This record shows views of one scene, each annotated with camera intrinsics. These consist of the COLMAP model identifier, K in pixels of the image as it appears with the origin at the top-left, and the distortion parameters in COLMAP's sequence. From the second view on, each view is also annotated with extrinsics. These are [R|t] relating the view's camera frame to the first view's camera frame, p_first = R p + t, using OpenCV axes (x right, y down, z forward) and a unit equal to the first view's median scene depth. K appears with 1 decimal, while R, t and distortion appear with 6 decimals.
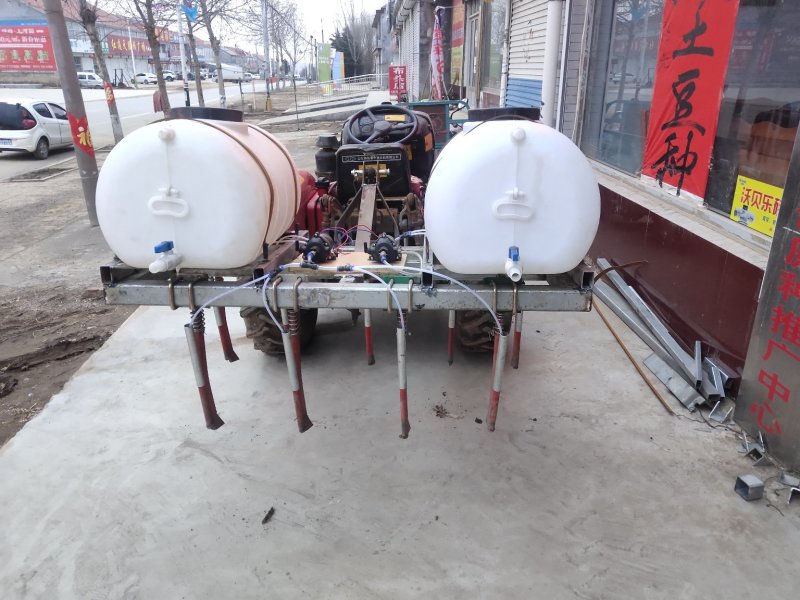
lens RADIAL K [[617.1, 0, 406.2], [0, 617.1, 303.5], [0, 0, 1]] dist [0.011785, -0.019626]
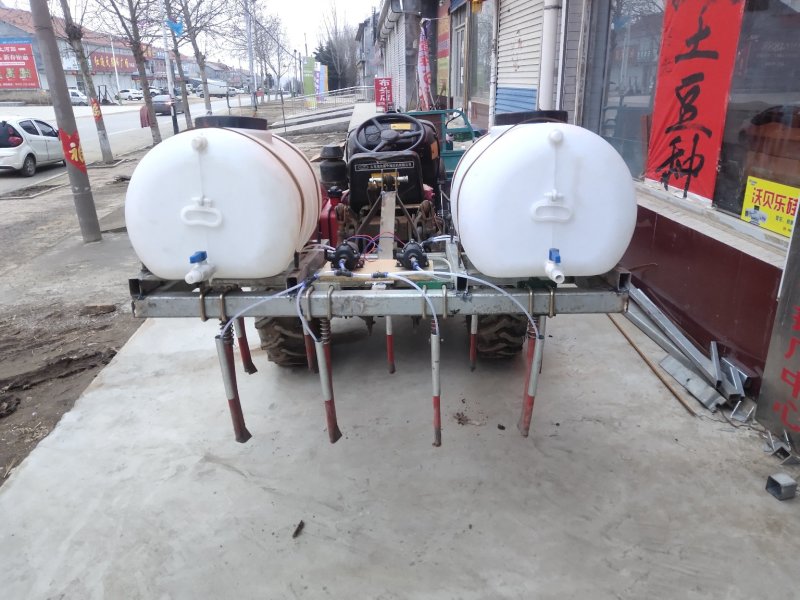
lens RADIAL K [[617.1, 0, 406.0], [0, 617.1, 301.3], [0, 0, 1]] dist [0.011785, -0.019626]
pose [[0.999536, -0.023418, 0.019489, -0.049382], [0.023806, 0.999518, -0.019912, 0.003824], [-0.019013, 0.020367, 0.999612, 0.006898]]
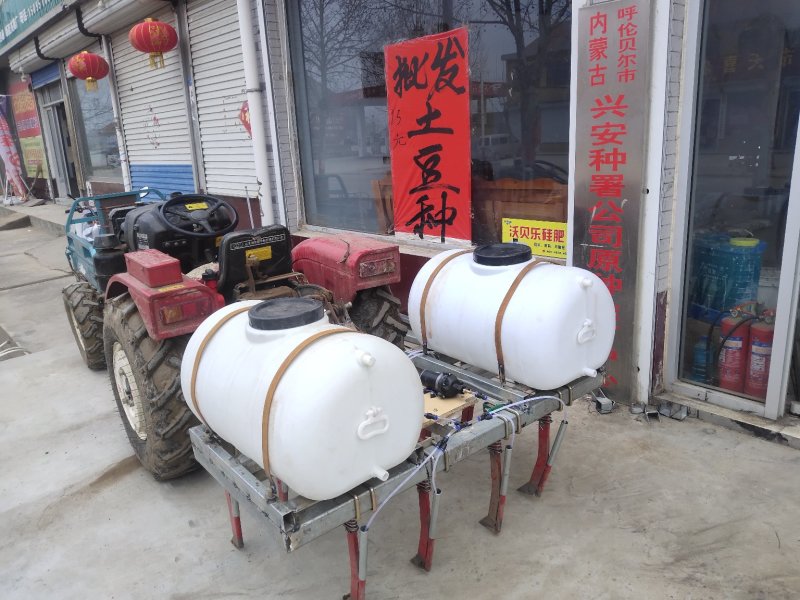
lens RADIAL K [[617.1, 0, 406.4], [0, 617.1, 306.3], [0, 0, 1]] dist [0.011785, -0.019626]
pose [[0.777673, -0.201924, 0.595358, -0.504341], [0.270177, 0.962446, -0.026486, -0.047571], [-0.567652, 0.181450, 0.803024, 0.079683]]
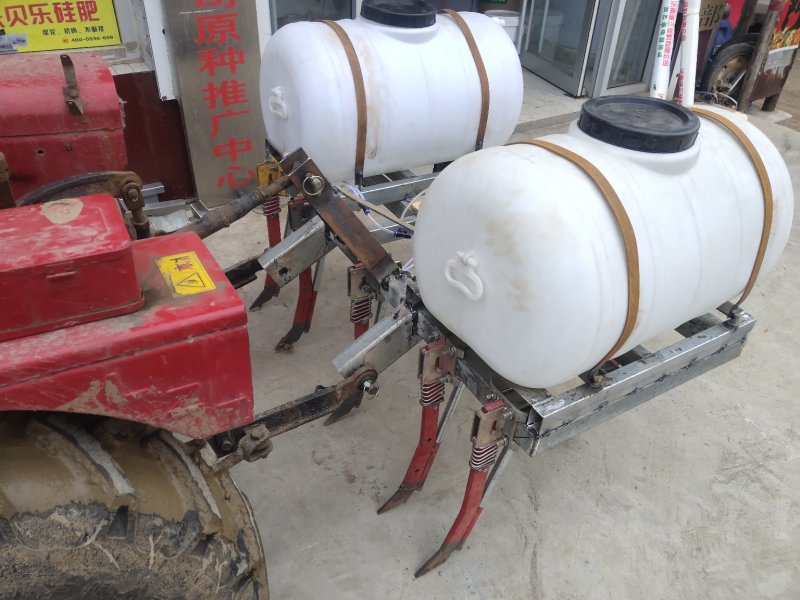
lens RADIAL K [[617.1, 0, 406.1], [0, 617.1, 309.1], [0, 0, 1]] dist [0.011785, -0.019626]
pose [[-0.518200, -0.509444, 0.686975, -0.488769], [0.268841, 0.665494, 0.696307, -0.353320], [-0.811907, 0.545513, -0.207900, 0.994892]]
